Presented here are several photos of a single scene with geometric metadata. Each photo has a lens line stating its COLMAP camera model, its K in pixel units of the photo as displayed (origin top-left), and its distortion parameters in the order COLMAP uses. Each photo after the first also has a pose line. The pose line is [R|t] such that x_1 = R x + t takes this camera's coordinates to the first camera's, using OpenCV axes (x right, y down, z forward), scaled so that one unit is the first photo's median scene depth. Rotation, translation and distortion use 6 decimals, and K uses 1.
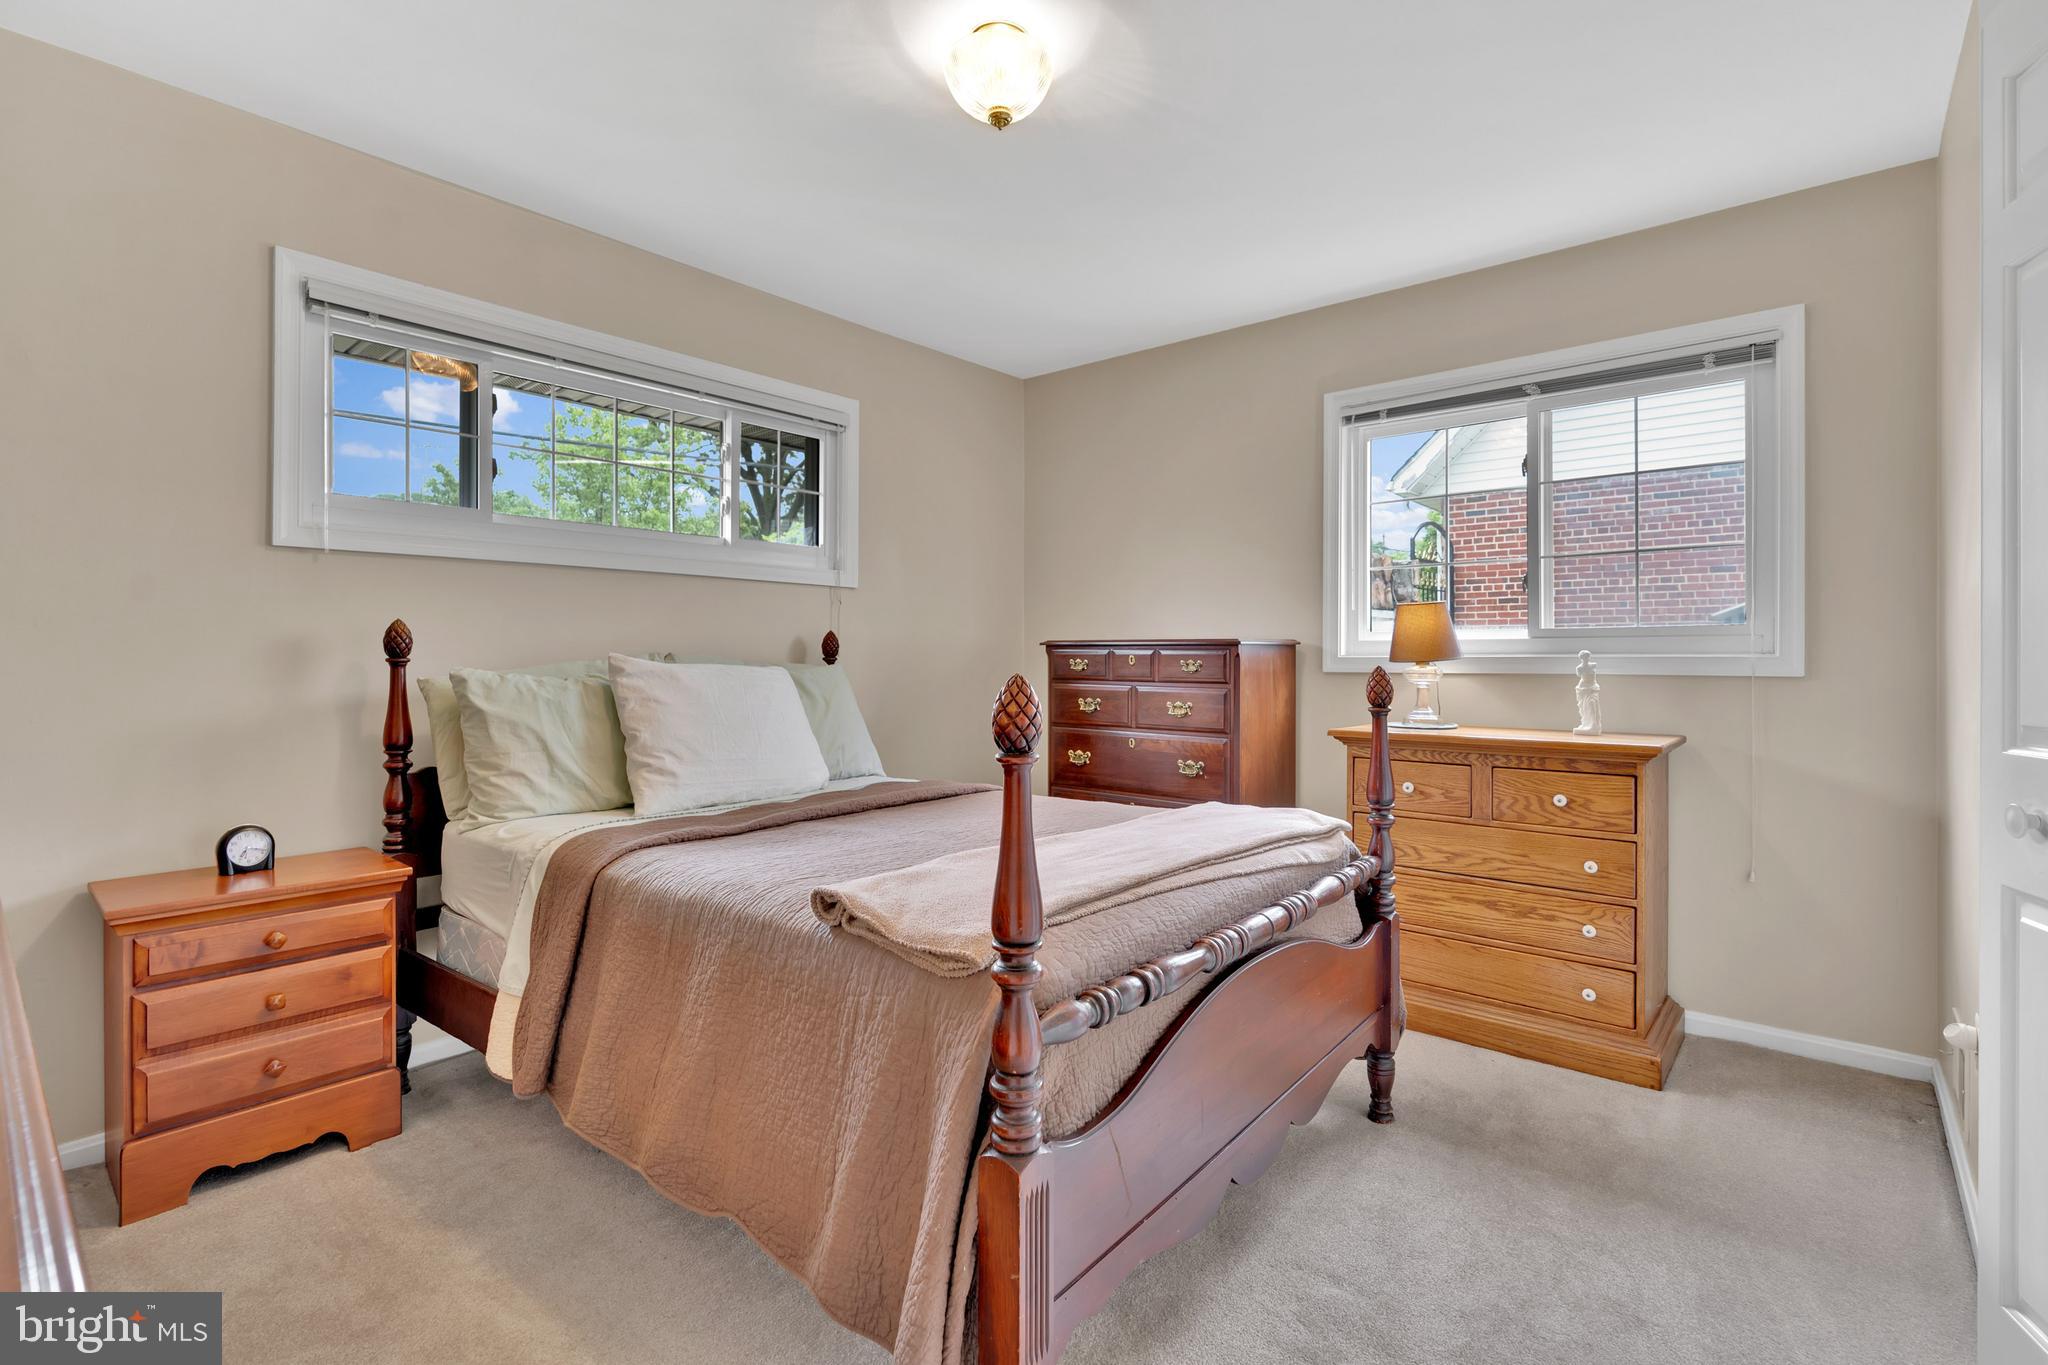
lens RADIAL K [[939.5, 0, 1020.3], [0, 939.5, 659.4], [0, 0, 1]] dist [-0.009184, 0.000647]
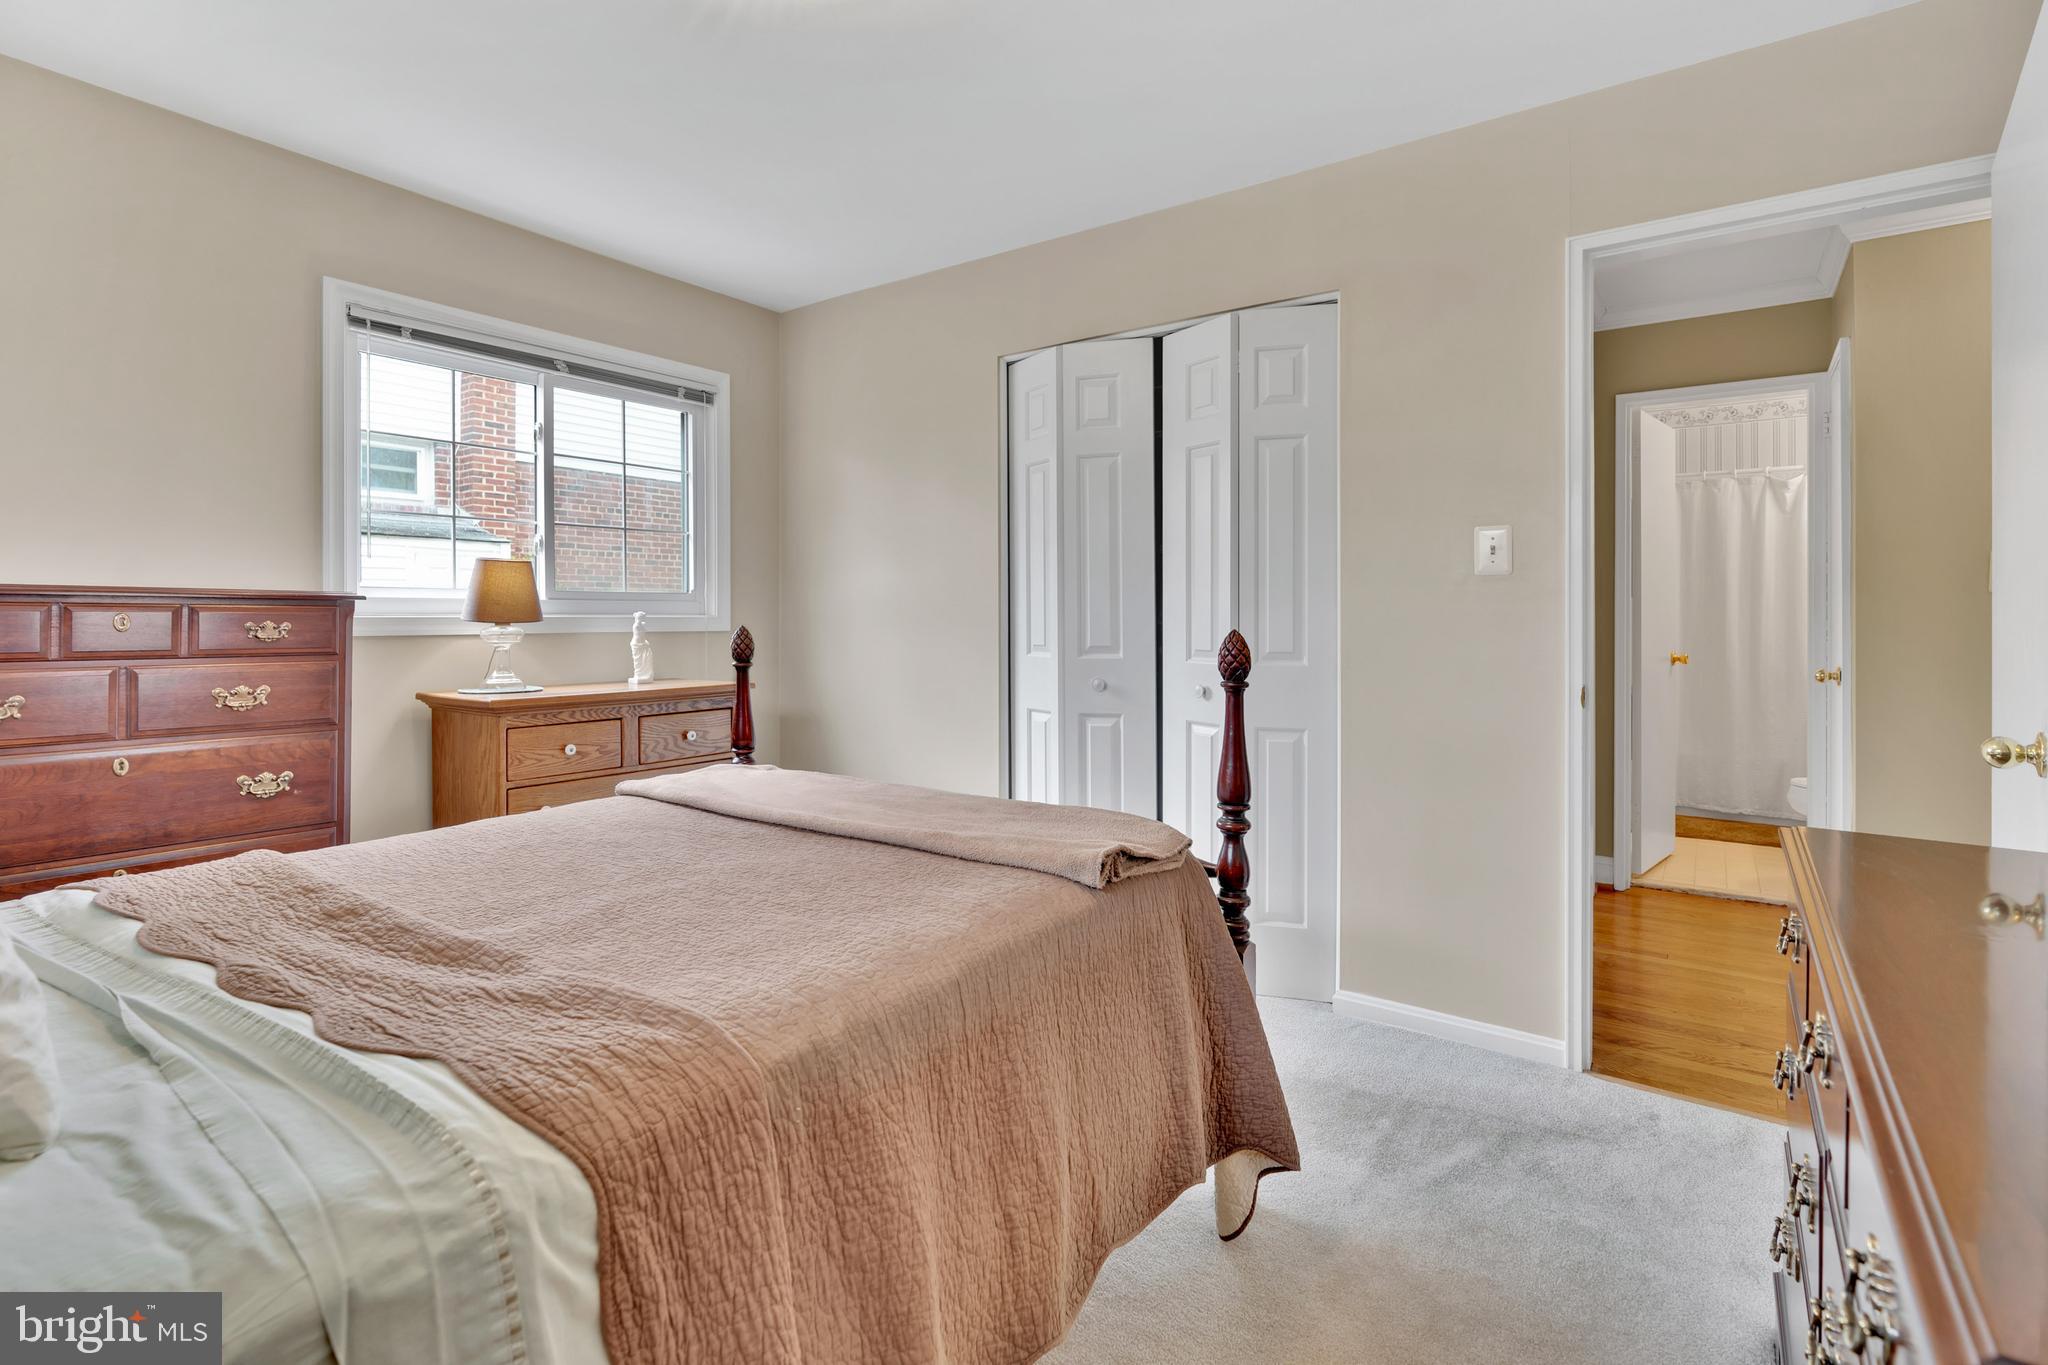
lens RADIAL K [[969.8, 0, 1026.1], [0, 969.8, 608.7], [0, 0, 1]] dist [-0.000796, 0.000148]
pose [[-0.091998, 0.008152, 0.995726, -0.616257], [0.002247, 0.999966, -0.007979, -0.002230], [-0.995757, 0.001503, -0.092013, 0.592397]]
